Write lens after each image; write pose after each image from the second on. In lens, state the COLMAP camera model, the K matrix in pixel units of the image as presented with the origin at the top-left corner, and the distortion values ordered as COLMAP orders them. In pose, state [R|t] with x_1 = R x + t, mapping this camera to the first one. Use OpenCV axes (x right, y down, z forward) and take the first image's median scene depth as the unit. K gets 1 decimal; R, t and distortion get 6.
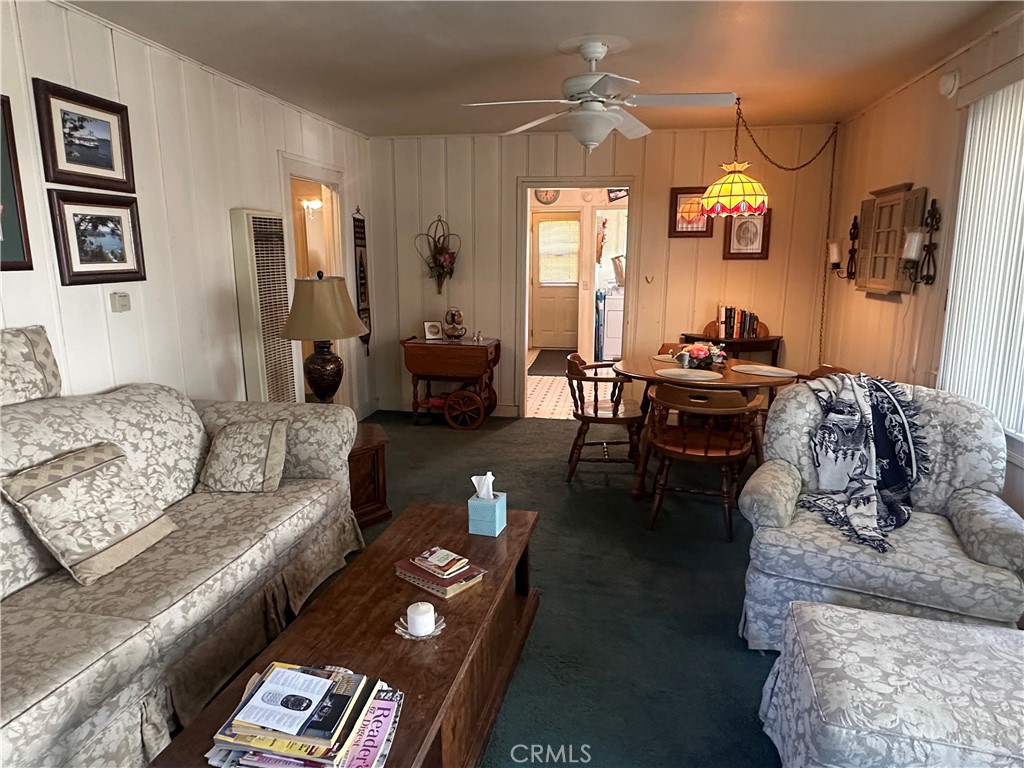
lens RADIAL K [[624.0, 0, 512.0], [0, 624.0, 384.0], [0, 0, 1]] dist [-0.000167, -0.000757]
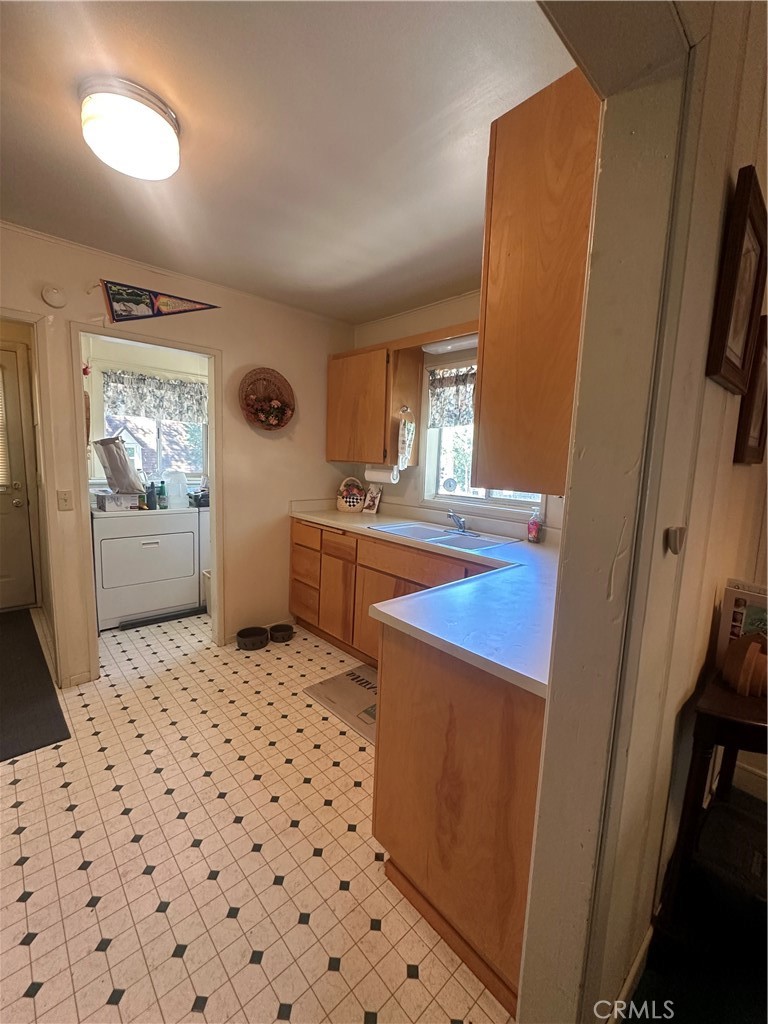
lens RADIAL K [[427.8, 0, 384.0], [0, 427.8, 512.0], [0, 0, 1]] dist [-0.002245, 0.000350]
pose [[0.606896, -0.082750, 0.790462, 0.015227], [0.122573, 0.992411, 0.009782, -0.118717], [-0.785273, 0.090953, 0.612433, 0.605878]]
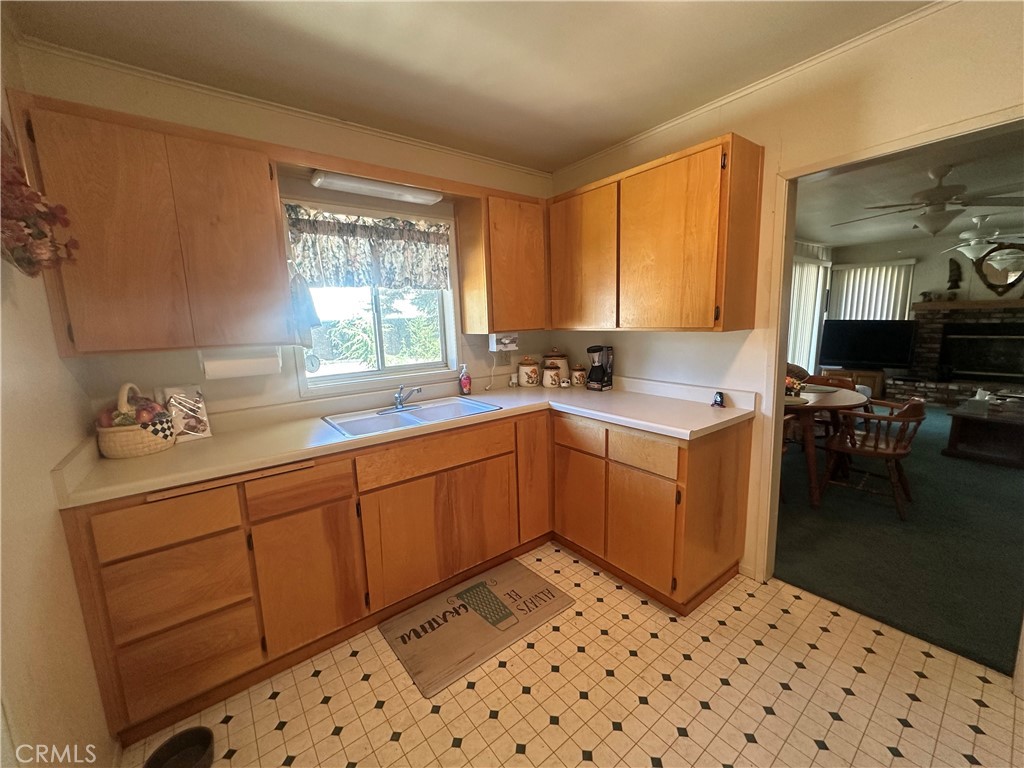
lens RADIAL K [[408.8, 0, 512.0], [0, 408.8, 384.0], [0, 0, 1]] dist [-0.000266, 0.000445]
pose [[-0.740346, -0.082706, 0.667119, 0.069083], [0.163918, 0.940235, 0.298477, -0.180618], [-0.651934, 0.330329, -0.682543, 0.902375]]
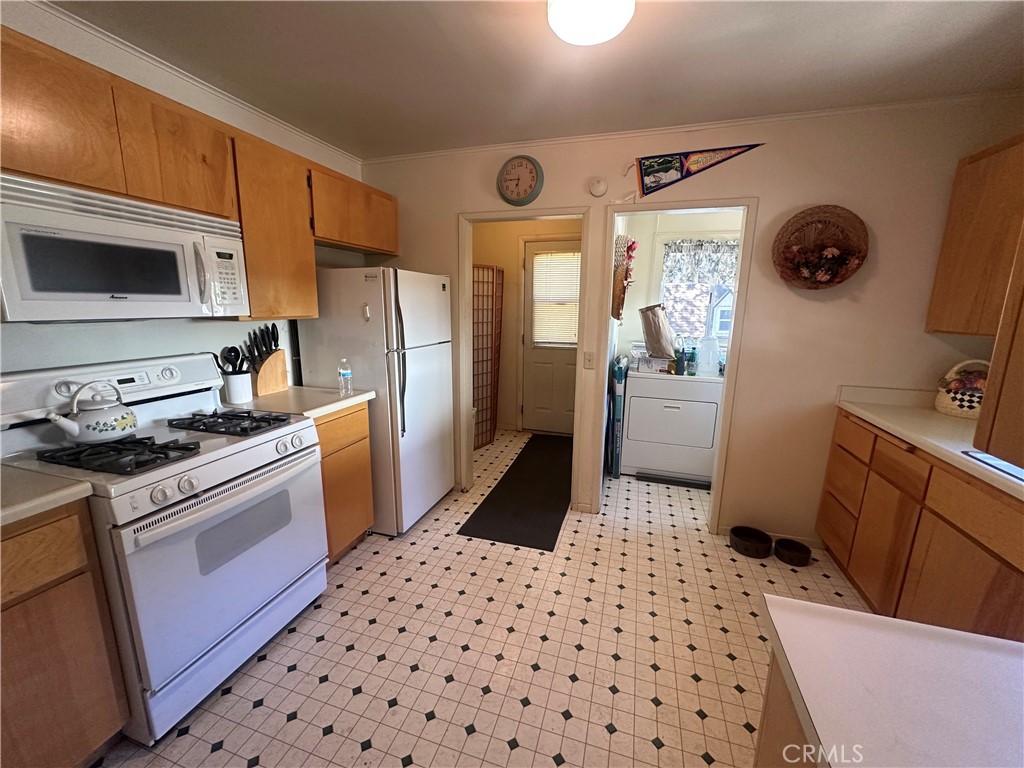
lens RADIAL K [[408.8, 0, 512.0], [0, 408.8, 384.0], [0, 0, 1]] dist [-0.000266, 0.000445]
pose [[0.991395, 0.038063, -0.125252, 0.092059], [-0.039229, 0.999207, -0.006856, -0.126013], [0.124892, 0.011711, 0.992101, 0.614805]]
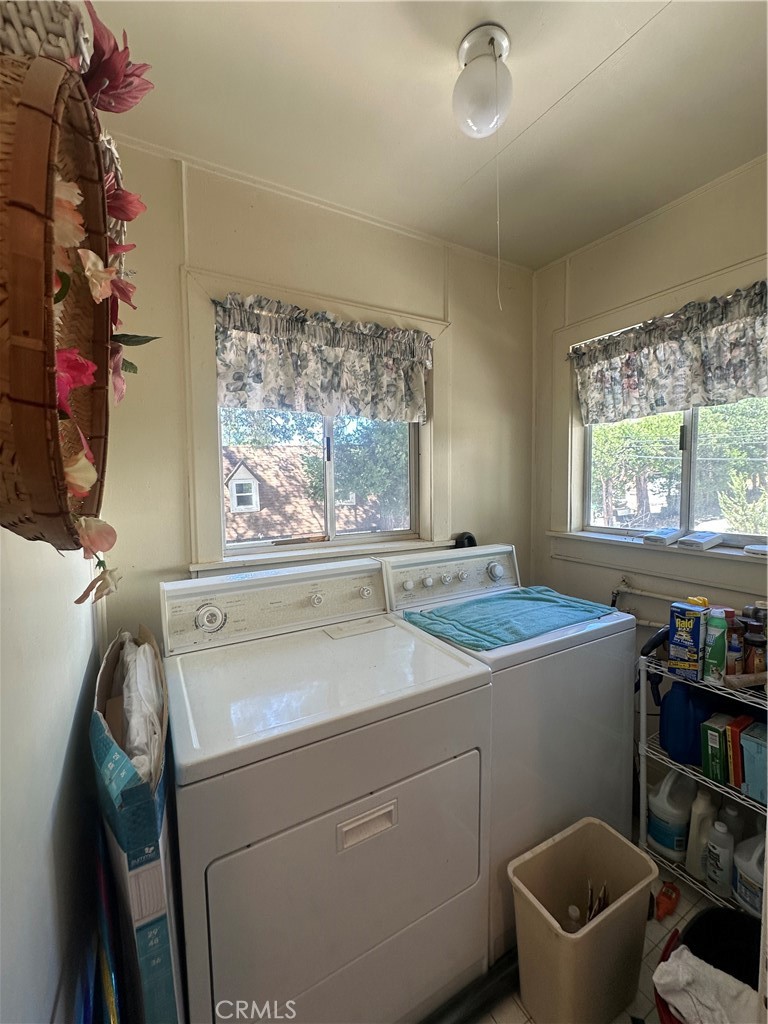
lens RADIAL K [[427.8, 0, 384.0], [0, 427.8, 512.0], [0, 0, 1]] dist [-0.002245, 0.000350]
pose [[0.766630, -0.066532, 0.638633, 0.133808], [0.152928, 0.984915, -0.080971, -0.181671], [-0.623612, 0.159740, 0.765240, 0.922402]]
